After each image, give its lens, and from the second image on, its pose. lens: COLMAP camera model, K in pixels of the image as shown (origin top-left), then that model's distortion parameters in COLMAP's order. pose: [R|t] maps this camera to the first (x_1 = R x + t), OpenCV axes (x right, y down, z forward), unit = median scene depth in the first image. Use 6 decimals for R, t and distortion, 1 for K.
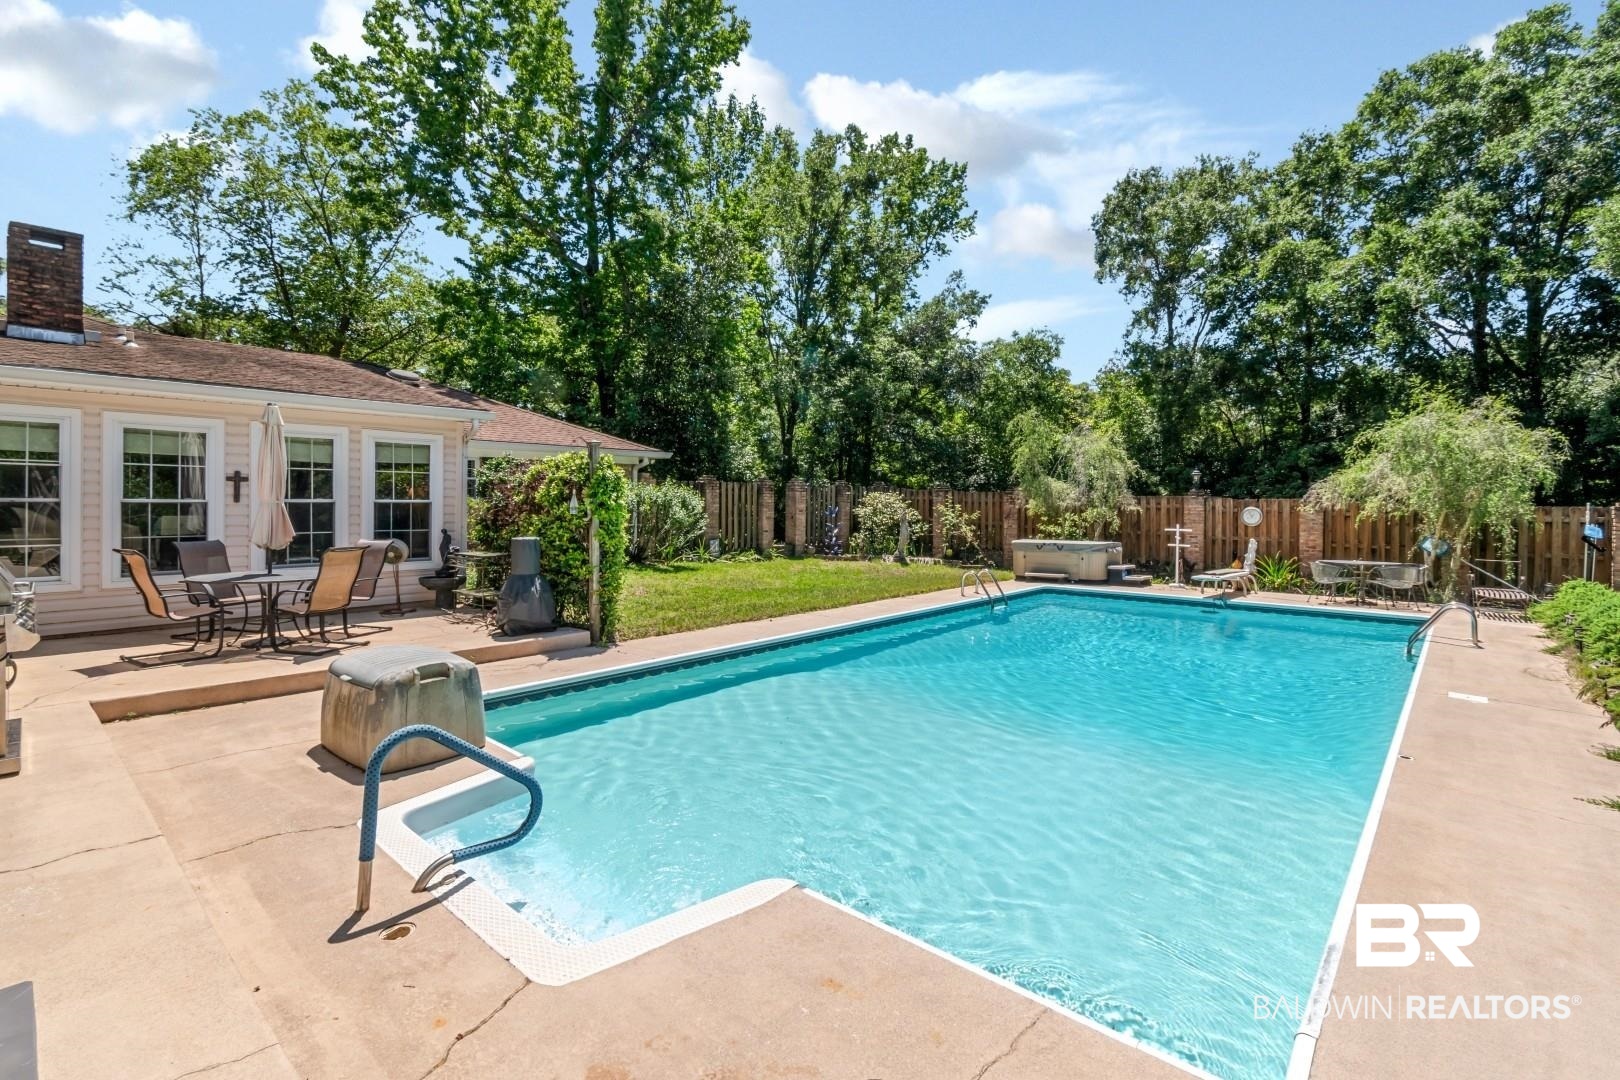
lens RADIAL K [[762.0, 0, 825.5], [0, 762.0, 502.8], [0, 0, 1]] dist [-0.008315, 0.001052]
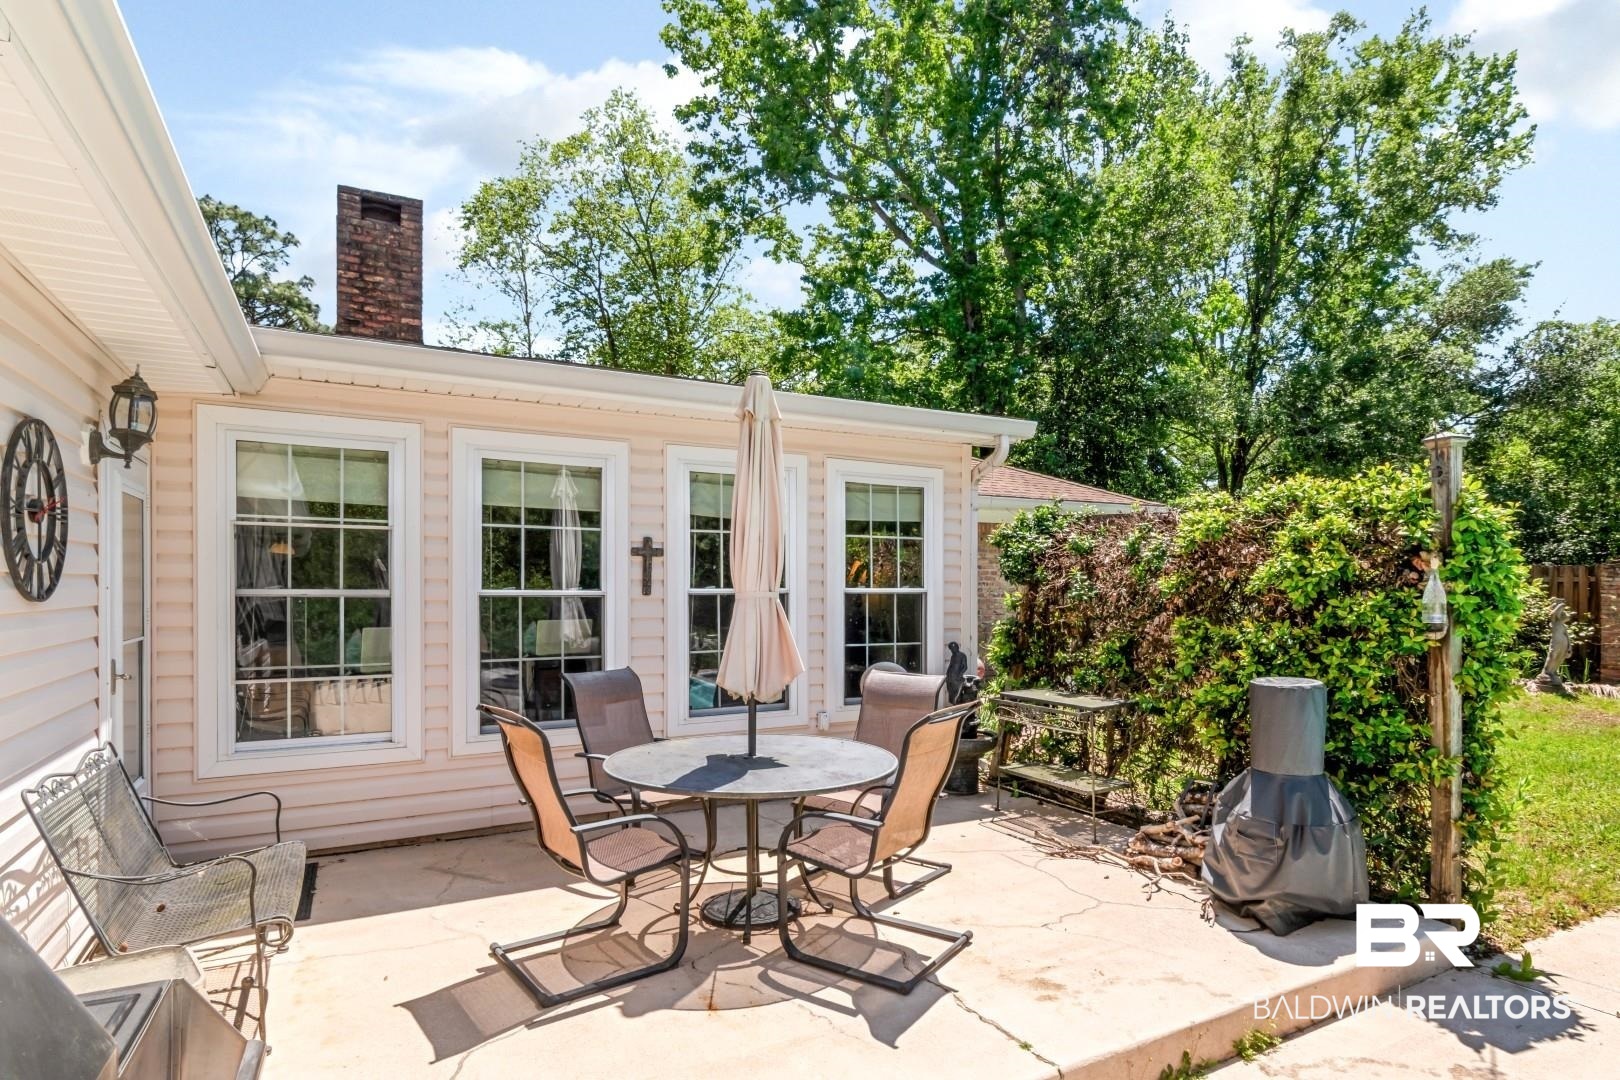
lens RADIAL K [[880.5, 0, 815.9], [0, 880.5, 588.5], [0, 0, 1]] dist [-0.005180, -0.001132]
pose [[0.936993, -0.007082, -0.349275, -0.207661], [0.006616, 0.999975, -0.002528, -0.001312], [0.349284, 0.000058, 0.937017, 0.211652]]
